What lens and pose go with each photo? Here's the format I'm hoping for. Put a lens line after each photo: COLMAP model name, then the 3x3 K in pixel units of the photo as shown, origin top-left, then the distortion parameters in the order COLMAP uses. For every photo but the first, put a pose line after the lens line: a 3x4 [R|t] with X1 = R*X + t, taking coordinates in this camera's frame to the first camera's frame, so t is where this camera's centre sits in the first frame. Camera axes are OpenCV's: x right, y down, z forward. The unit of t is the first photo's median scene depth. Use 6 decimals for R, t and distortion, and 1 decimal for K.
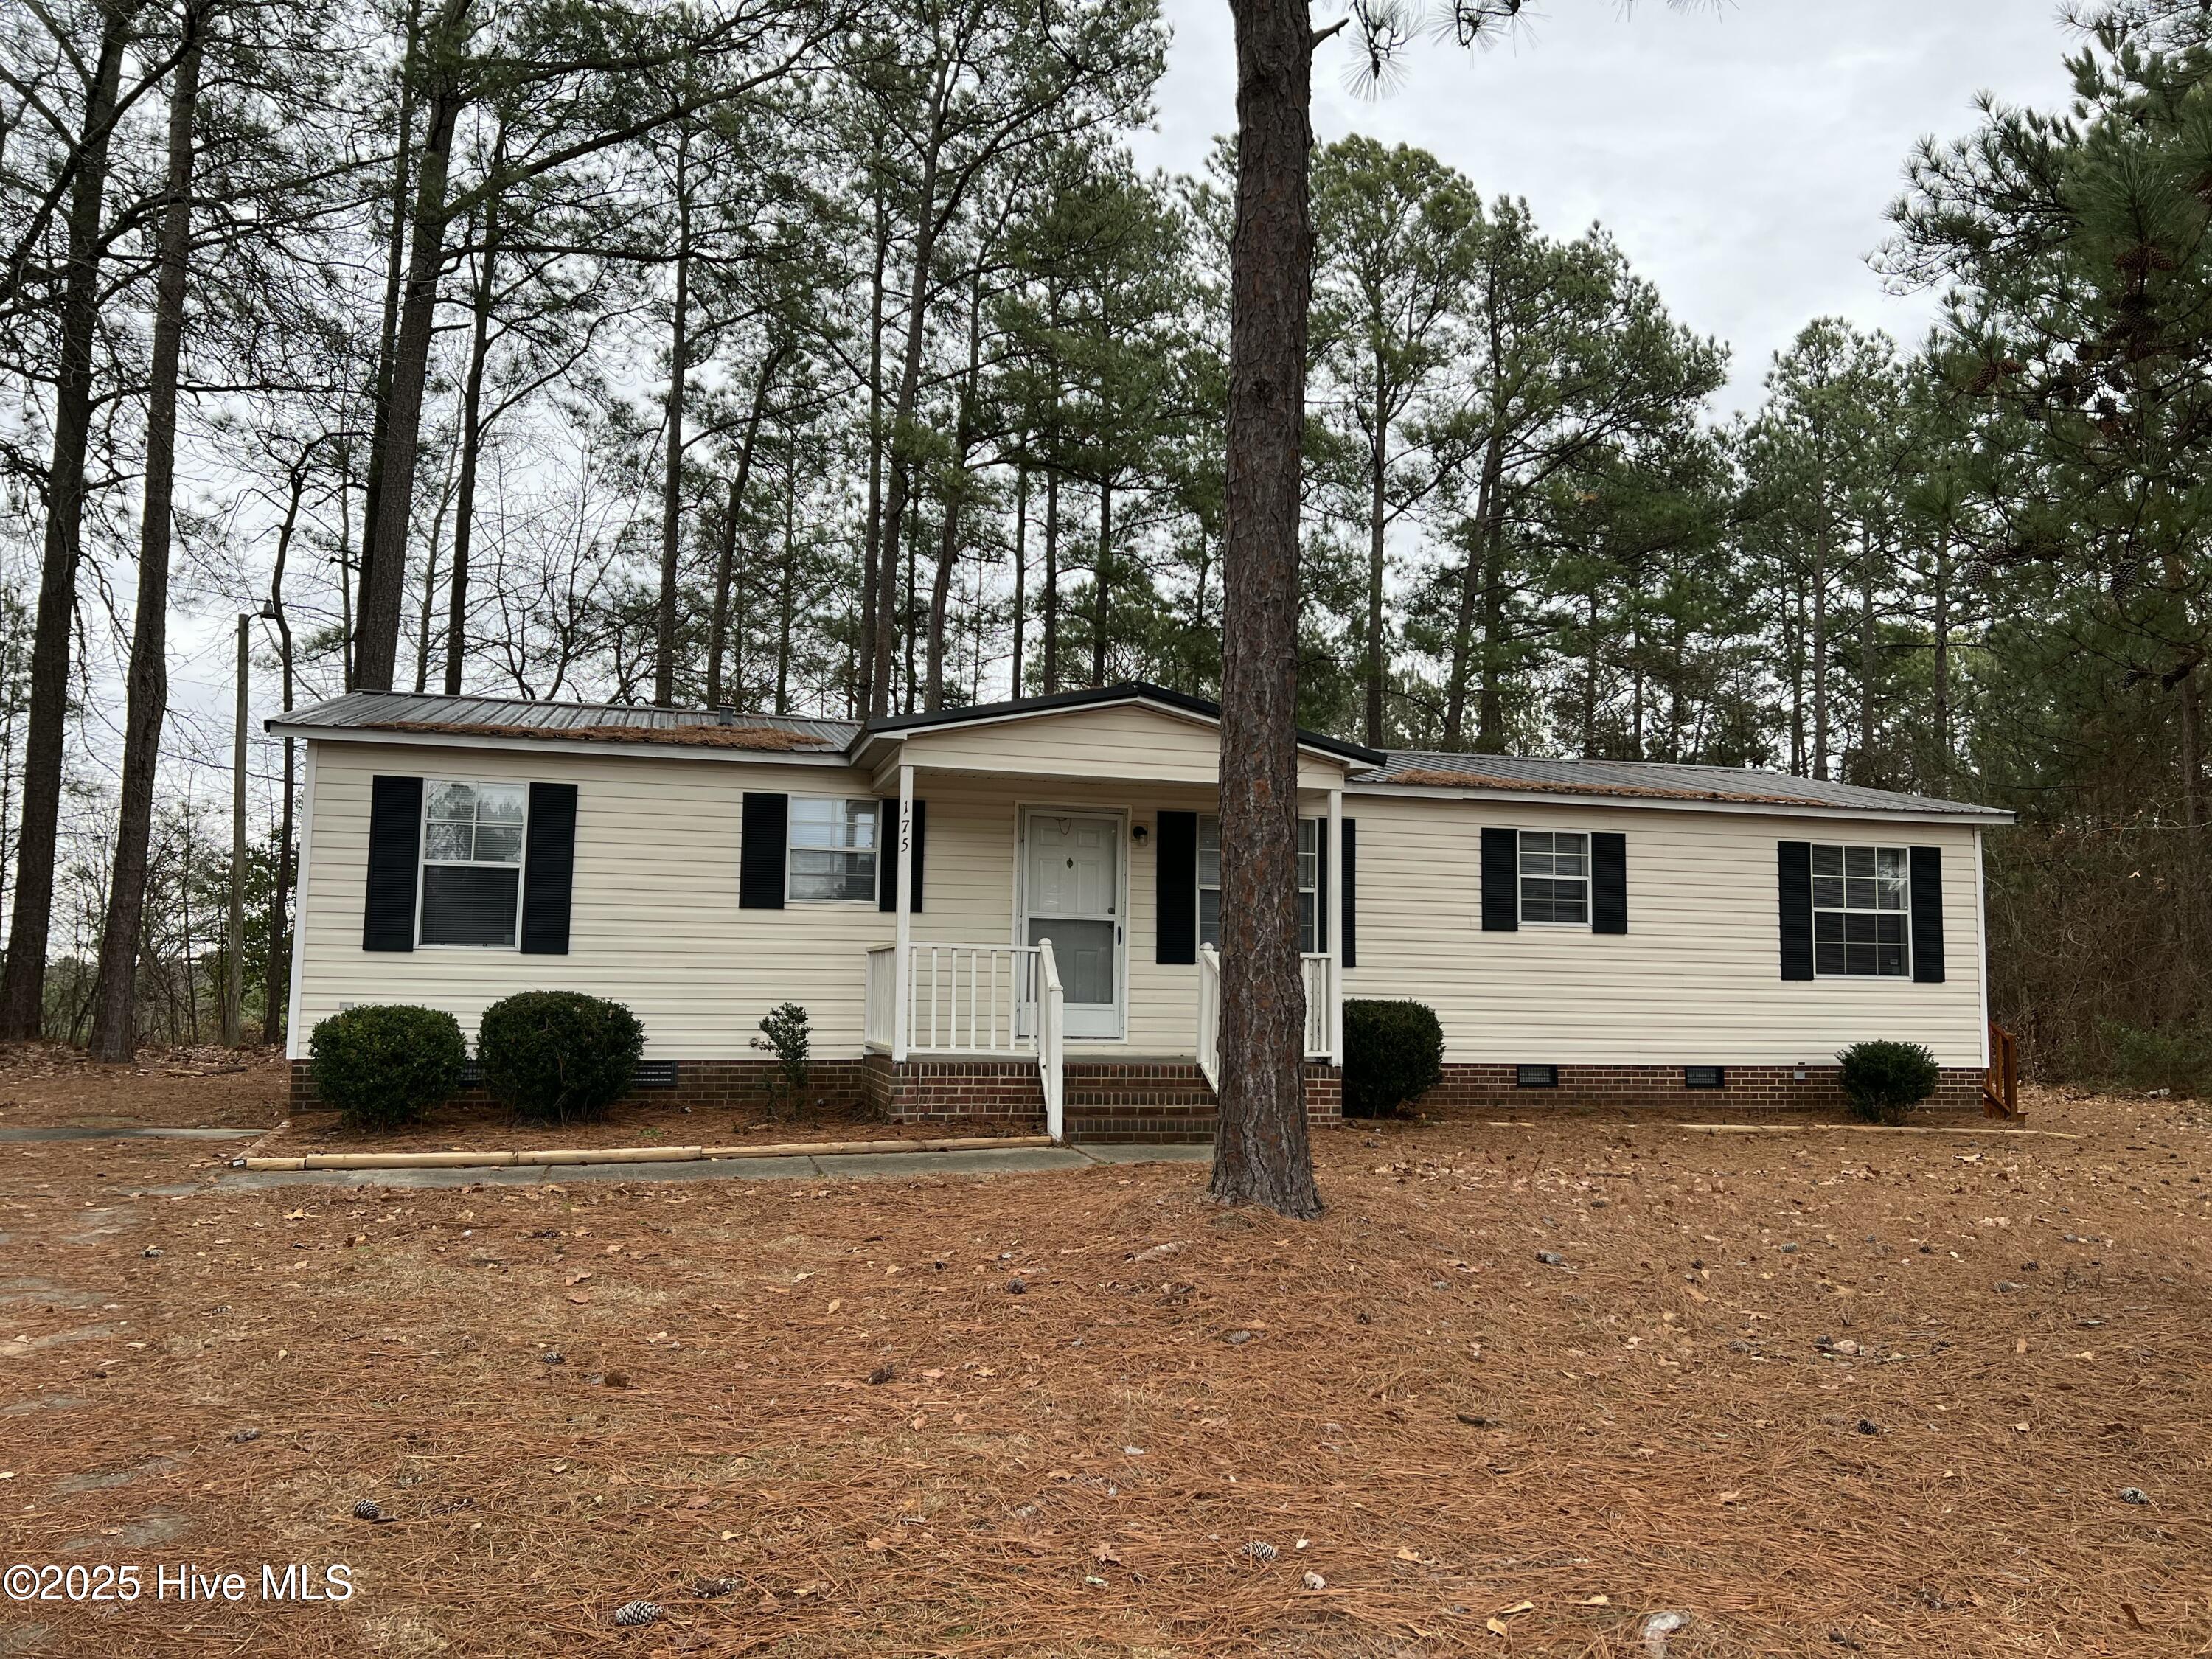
lens RADIAL K [[1679.4, 0, 1106.4], [0, 1679.4, 800.3], [0, 0, 1]] dist [0.002410, 0.000881]
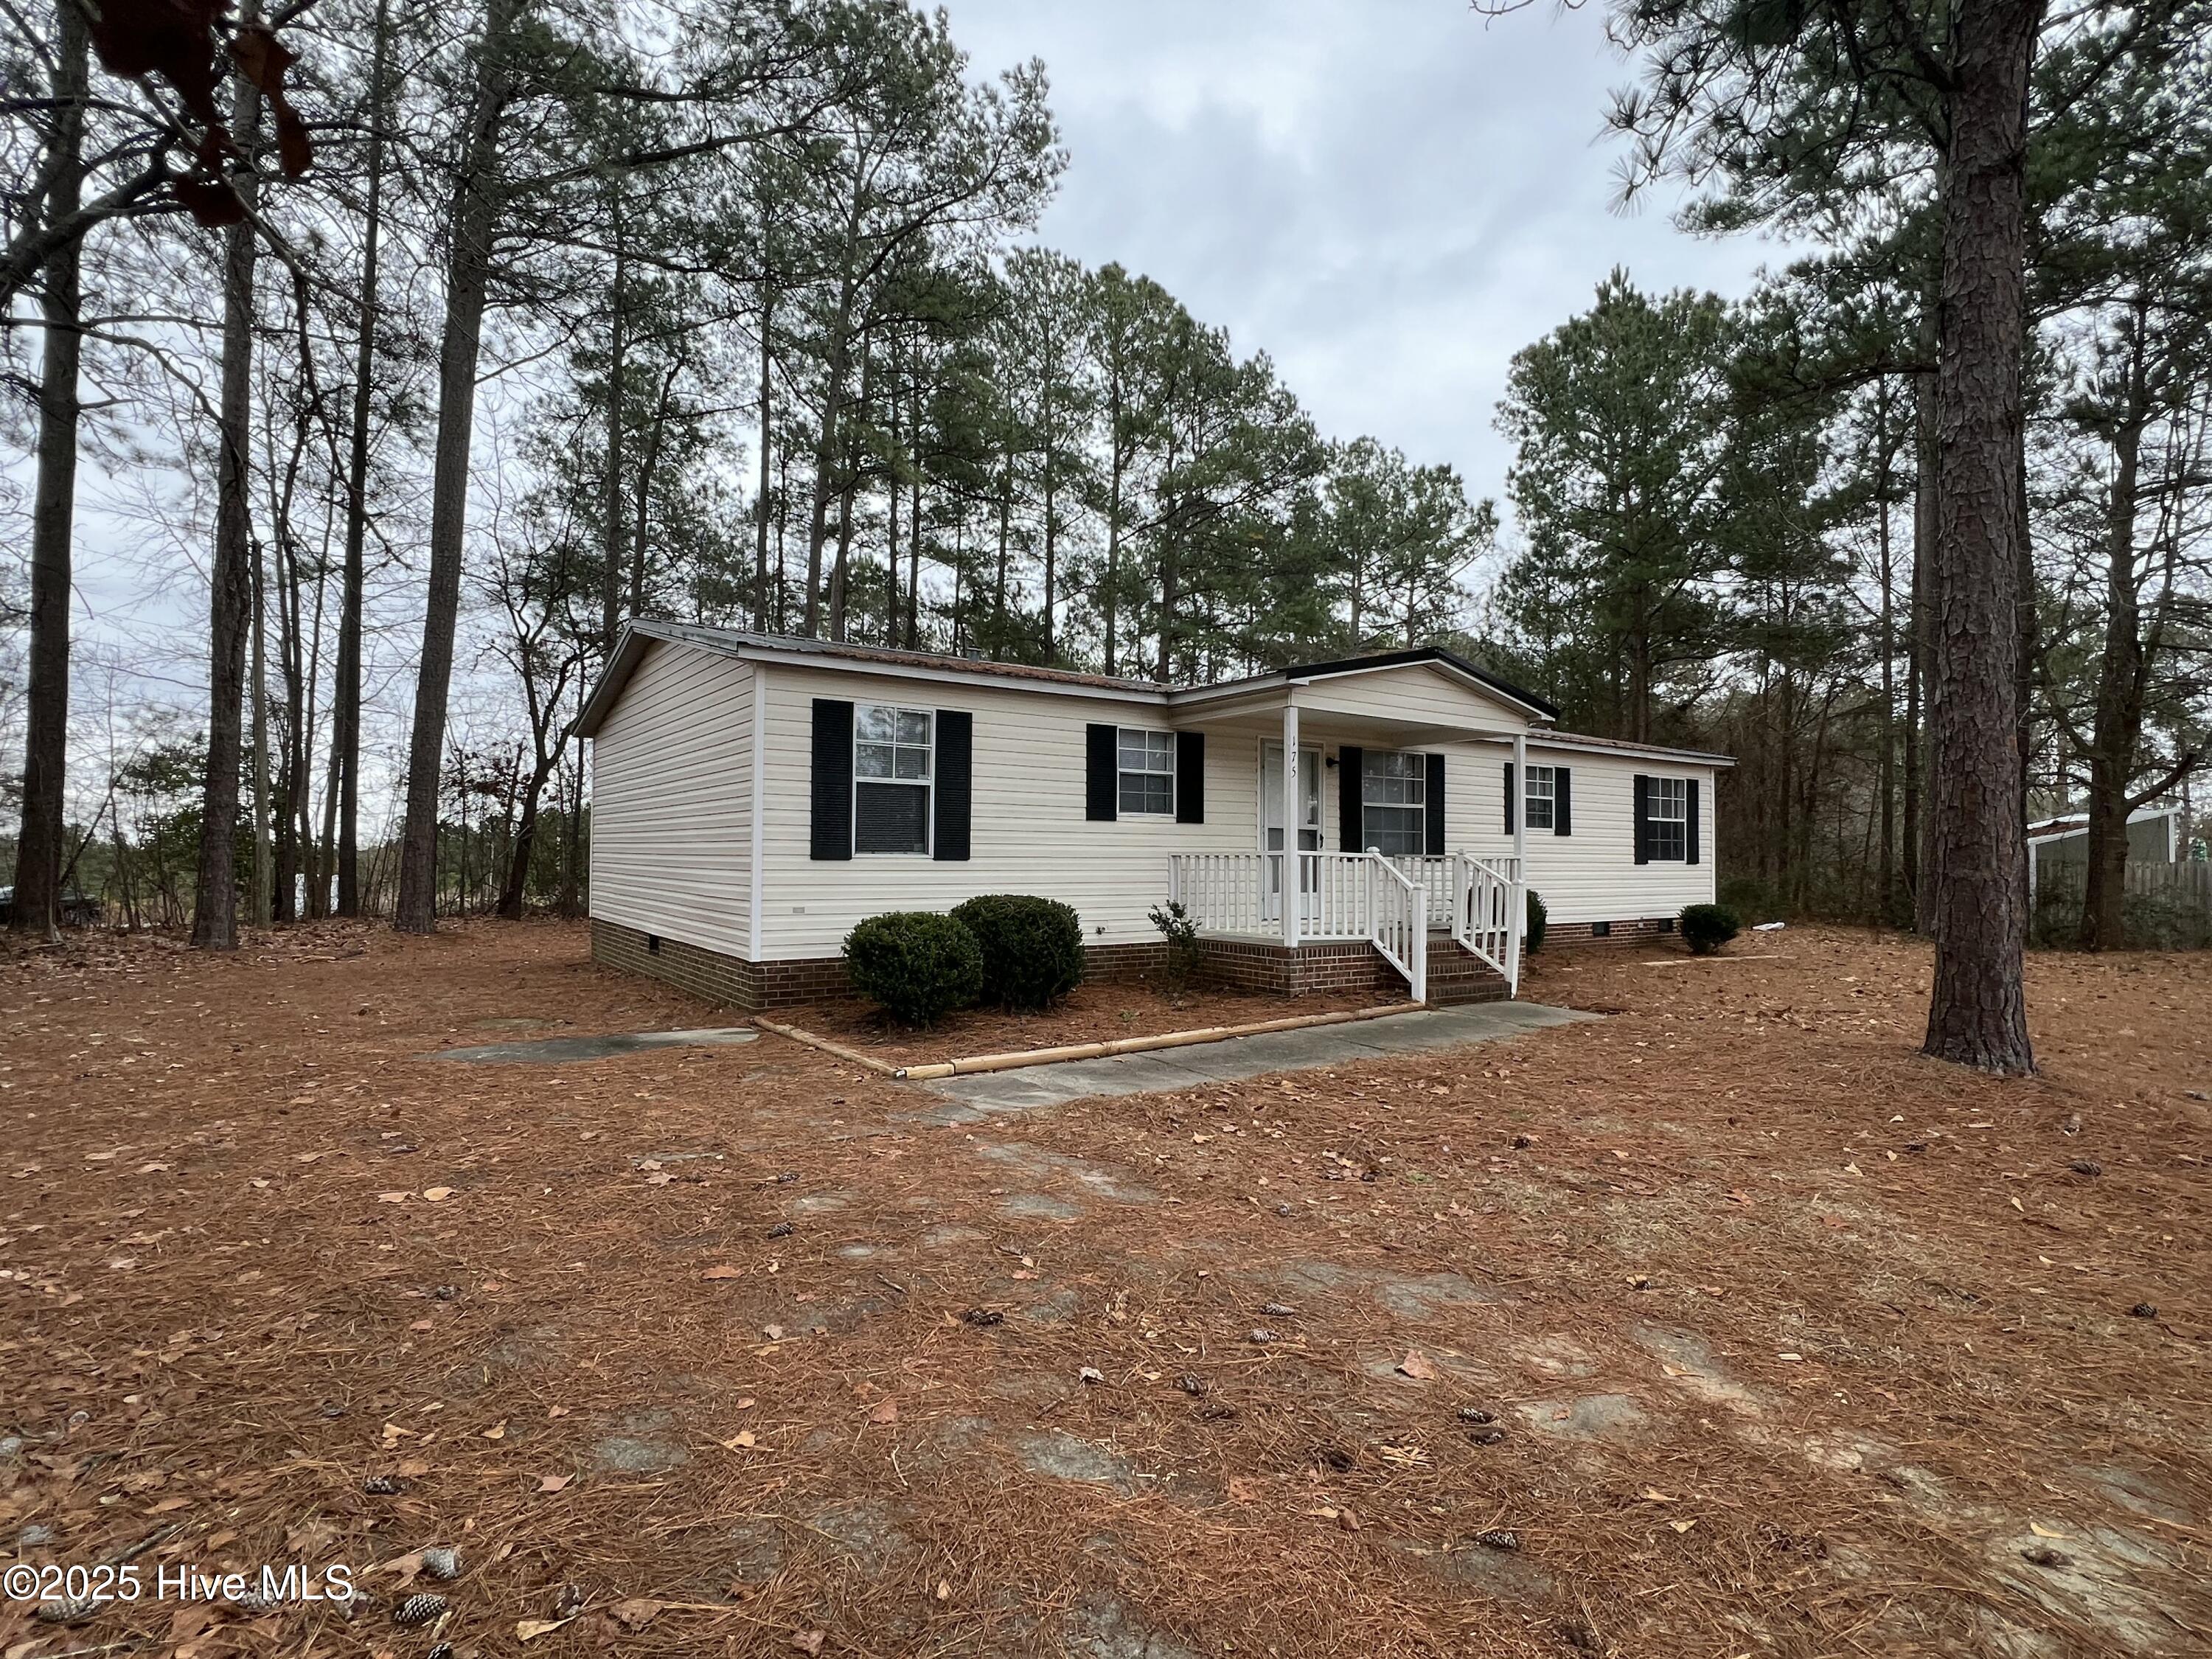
lens RADIAL K [[1089.0, 0, 1106.0], [0, 1089.0, 829.5], [0, 0, 1]] dist [-0.001691, -0.000227]
pose [[0.948451, 0.001450, 0.316921, -0.387524], [-0.031017, 0.995613, 0.088272, 0.001088], [-0.315403, -0.093552, 0.944335, 0.218975]]
